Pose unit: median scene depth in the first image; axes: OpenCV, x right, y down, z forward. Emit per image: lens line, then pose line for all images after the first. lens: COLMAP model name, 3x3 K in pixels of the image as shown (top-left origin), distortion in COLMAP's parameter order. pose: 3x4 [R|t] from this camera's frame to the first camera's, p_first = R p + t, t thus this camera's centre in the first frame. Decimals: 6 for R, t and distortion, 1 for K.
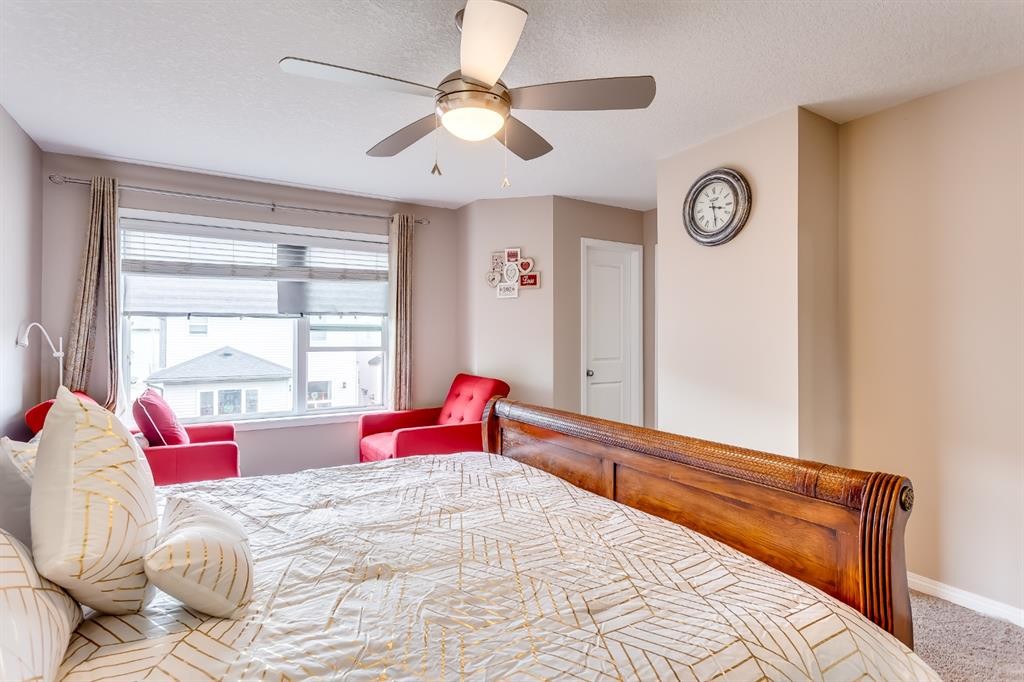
lens RADIAL K [[485.0, 0, 512.5], [0, 485.0, 339.1], [0, 0, 1]] dist [-0.001250, 0.000142]
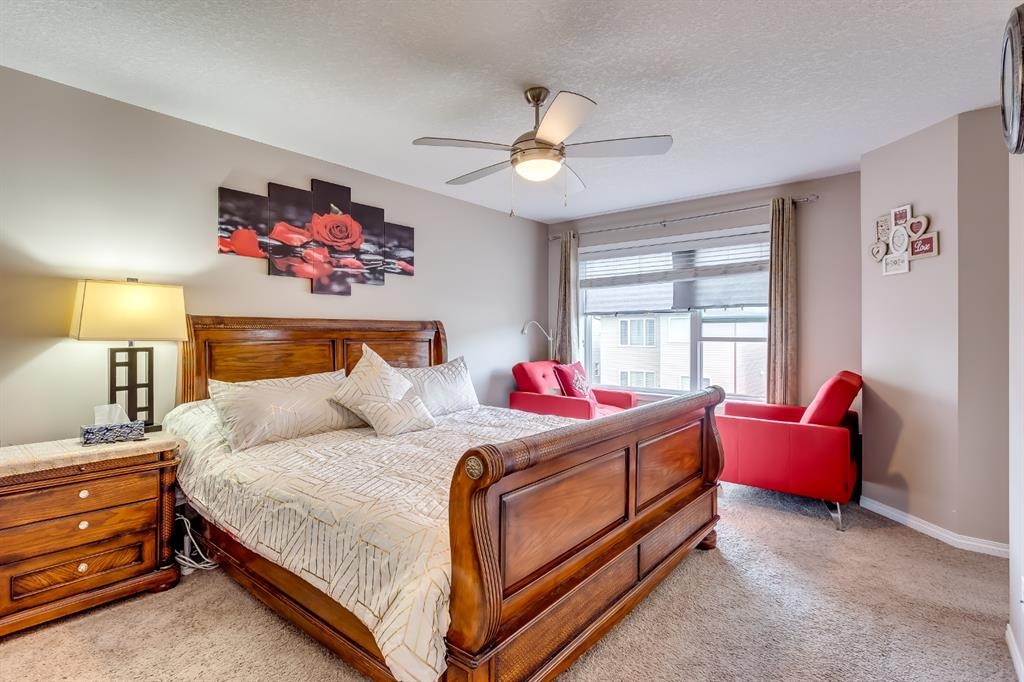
lens RADIAL K [[485.0, 0, 514.1], [0, 485.0, 337.7], [0, 0, 1]] dist [-0.001250, 0.000142]
pose [[0.352960, 0.010372, -0.935581, 0.491482], [-0.001969, 0.999945, 0.010343, 0.006788], [0.935636, -0.001809, 0.352960, 0.186736]]
